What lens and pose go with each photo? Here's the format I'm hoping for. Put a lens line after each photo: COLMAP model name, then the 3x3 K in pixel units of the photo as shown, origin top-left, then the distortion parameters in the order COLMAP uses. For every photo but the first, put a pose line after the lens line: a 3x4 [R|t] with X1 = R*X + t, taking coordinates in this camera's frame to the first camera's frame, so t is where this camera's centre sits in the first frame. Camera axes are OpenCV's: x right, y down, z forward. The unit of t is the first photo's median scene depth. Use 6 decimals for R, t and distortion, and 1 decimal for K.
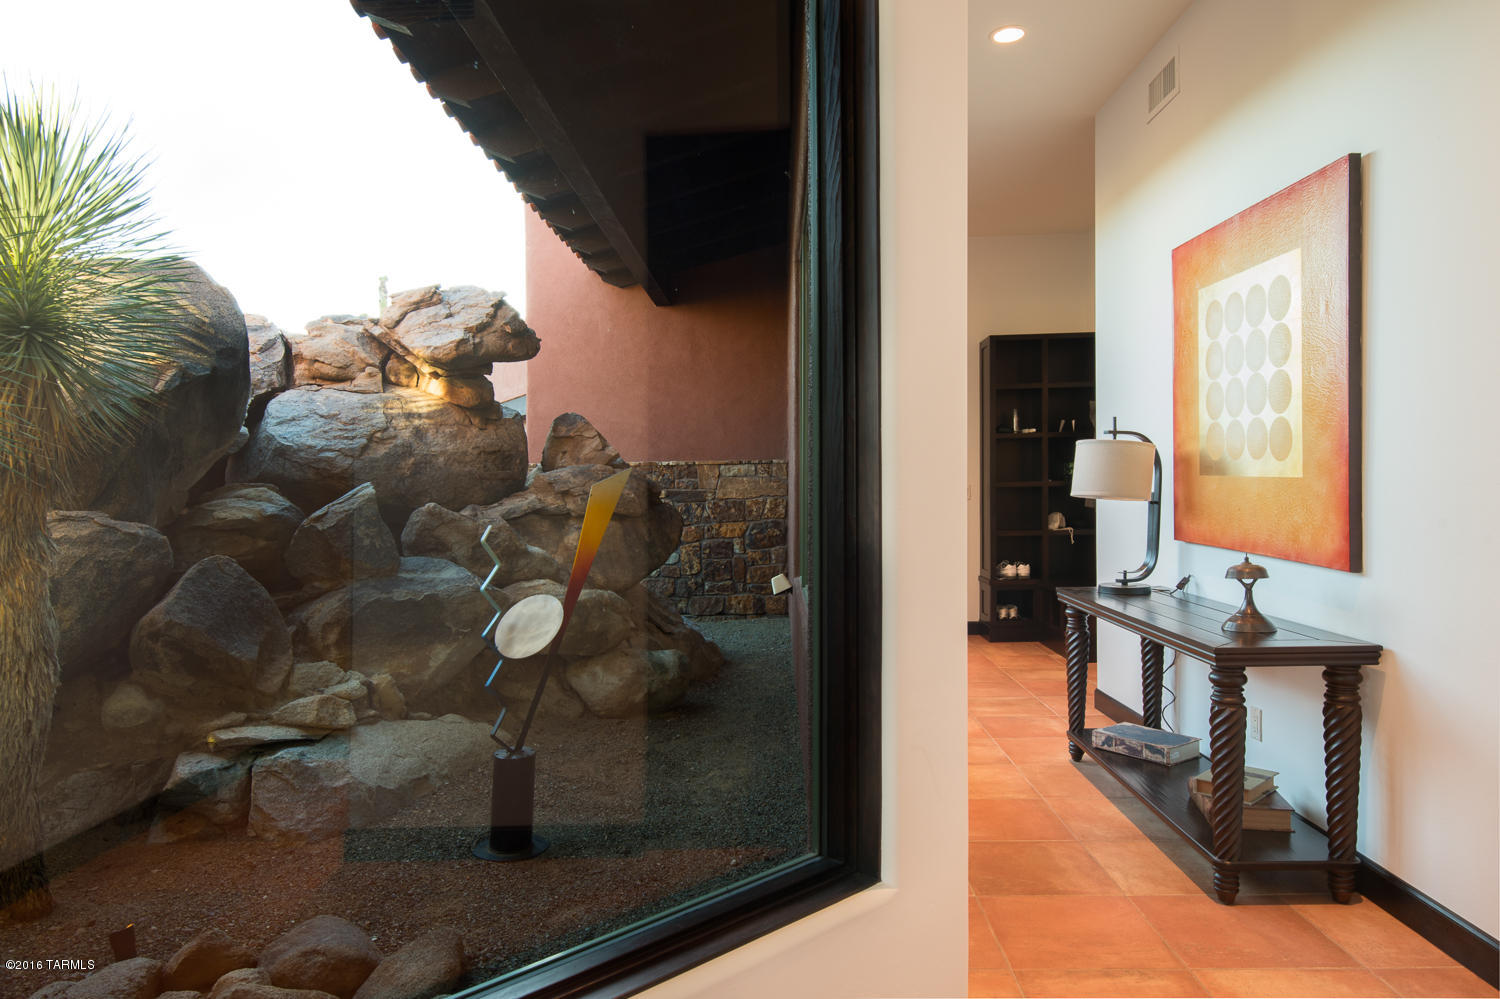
lens RADIAL K [[957.2, 0, 755.7], [0, 957.2, 503.1], [0, 0, 1]] dist [-0.011296, -0.003105]
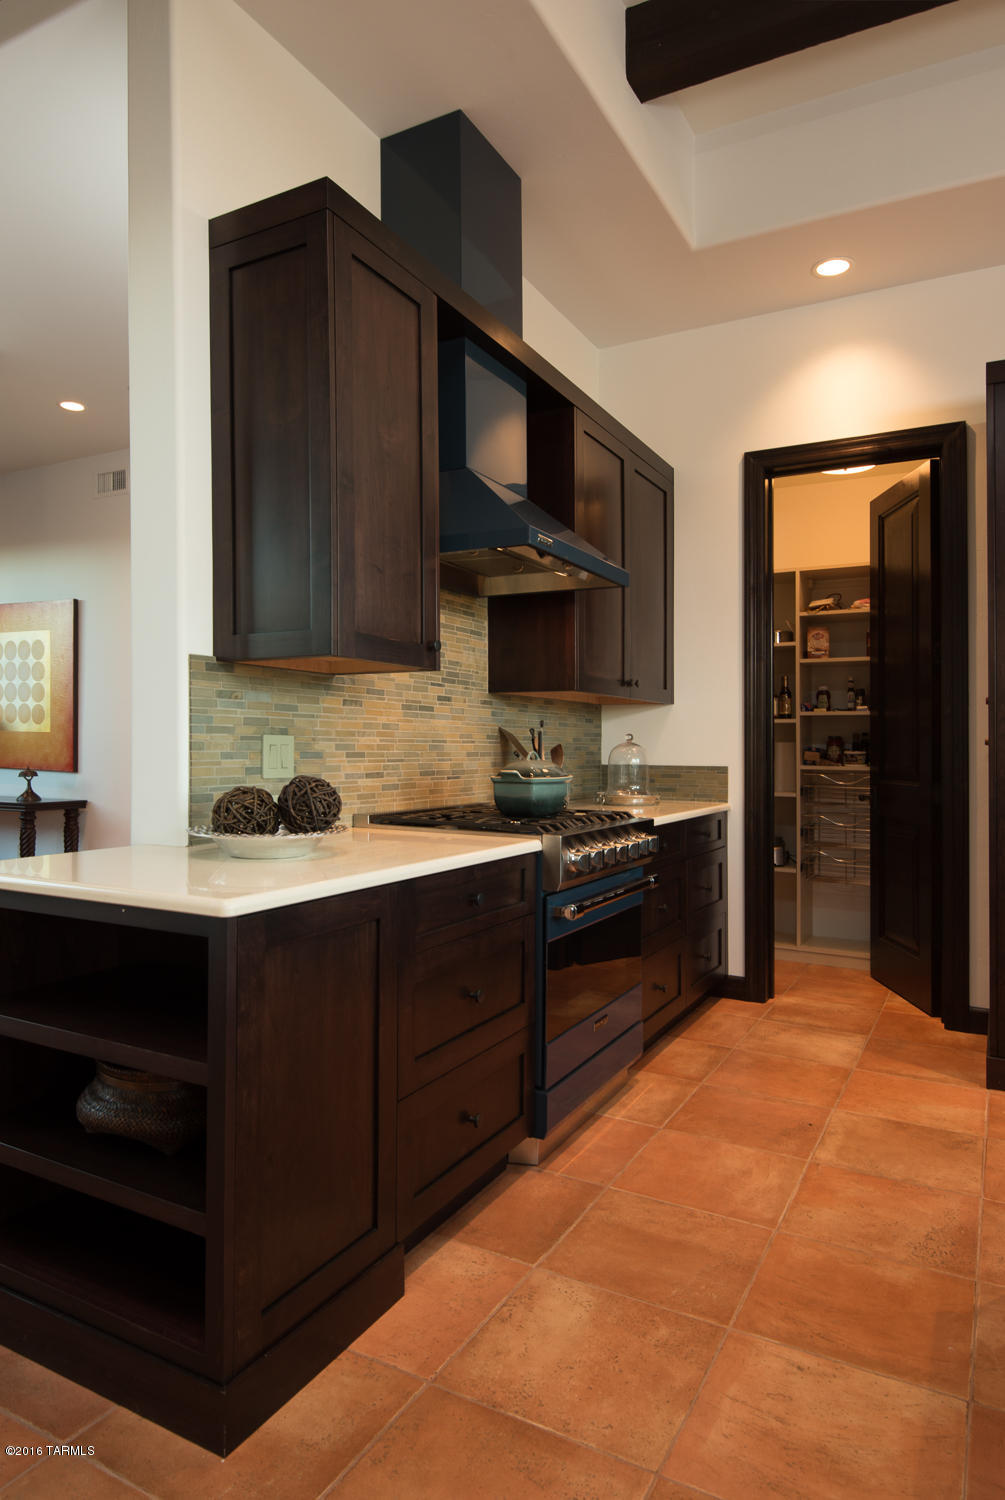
lens RADIAL K [[957.2, 0, 503.5], [0, 957.2, 752.5], [0, 0, 1]] dist [-0.011296, -0.003105]
pose [[0.446585, 0.008627, 0.894699, -0.976782], [0.001380, 0.999946, -0.010331, 0.046402], [-0.894740, 0.005848, 0.446549, -0.978415]]
